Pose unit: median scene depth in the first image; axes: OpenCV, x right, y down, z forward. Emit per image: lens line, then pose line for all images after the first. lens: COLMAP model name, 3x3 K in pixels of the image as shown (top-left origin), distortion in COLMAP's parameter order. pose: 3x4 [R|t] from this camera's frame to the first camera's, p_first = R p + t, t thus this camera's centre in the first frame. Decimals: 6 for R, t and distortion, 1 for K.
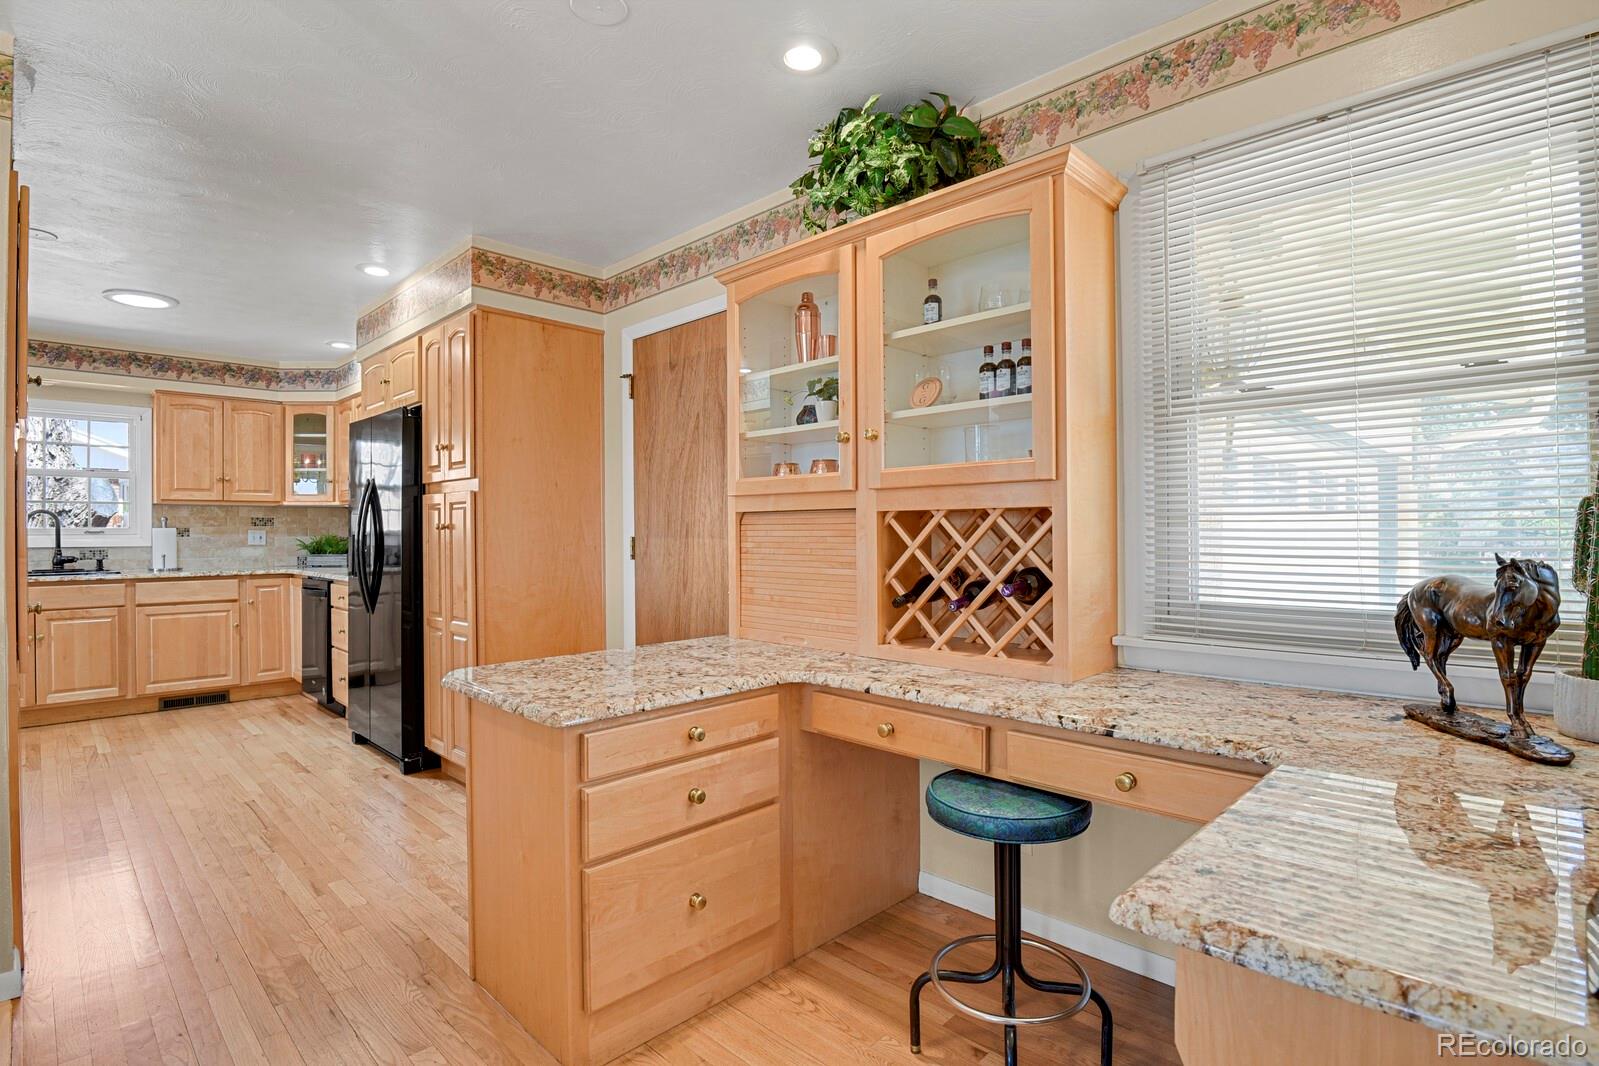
lens RADIAL K [[776.2, 0, 800.4], [0, 776.2, 530.8], [0, 0, 1]] dist [-0.009850, -0.000864]
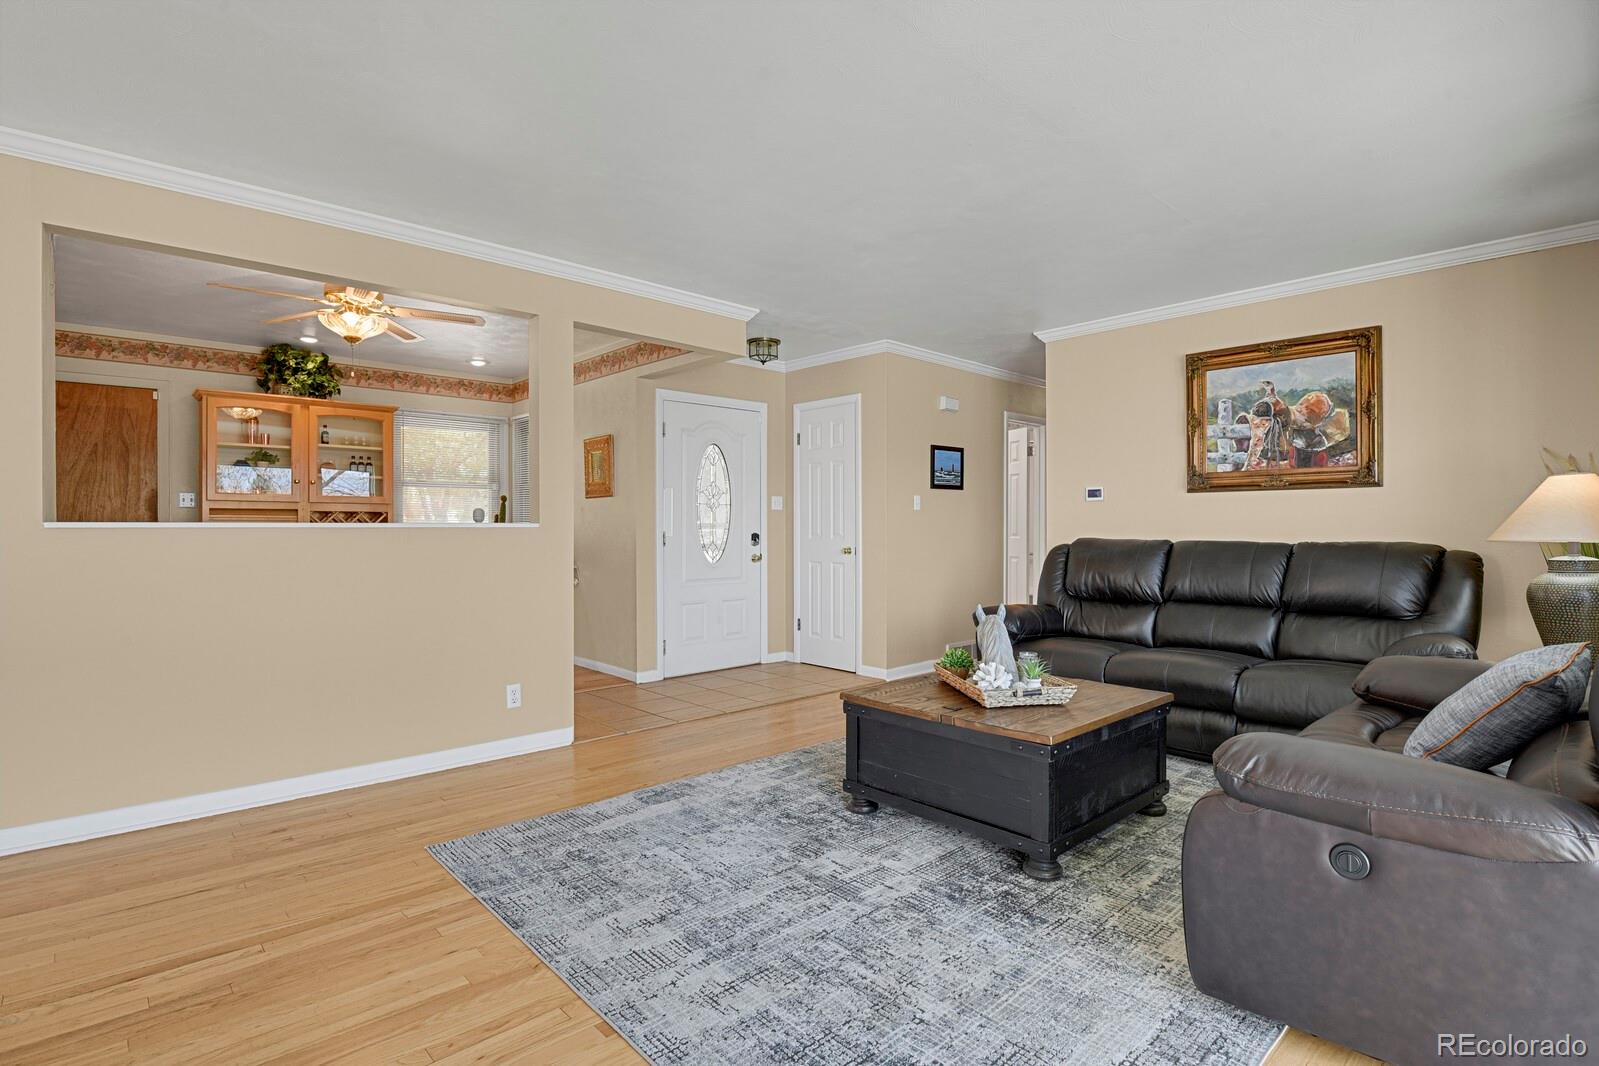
lens RADIAL K [[776.2, 0, 800.3], [0, 776.2, 531.5], [0, 0, 1]] dist [-0.009850, -0.000864]
pose [[0.056877, 0.000831, 0.998381, -2.569183], [-0.004350, 0.999990, -0.000584, 0.037951], [-0.998372, -0.004310, 0.056880, -0.835719]]
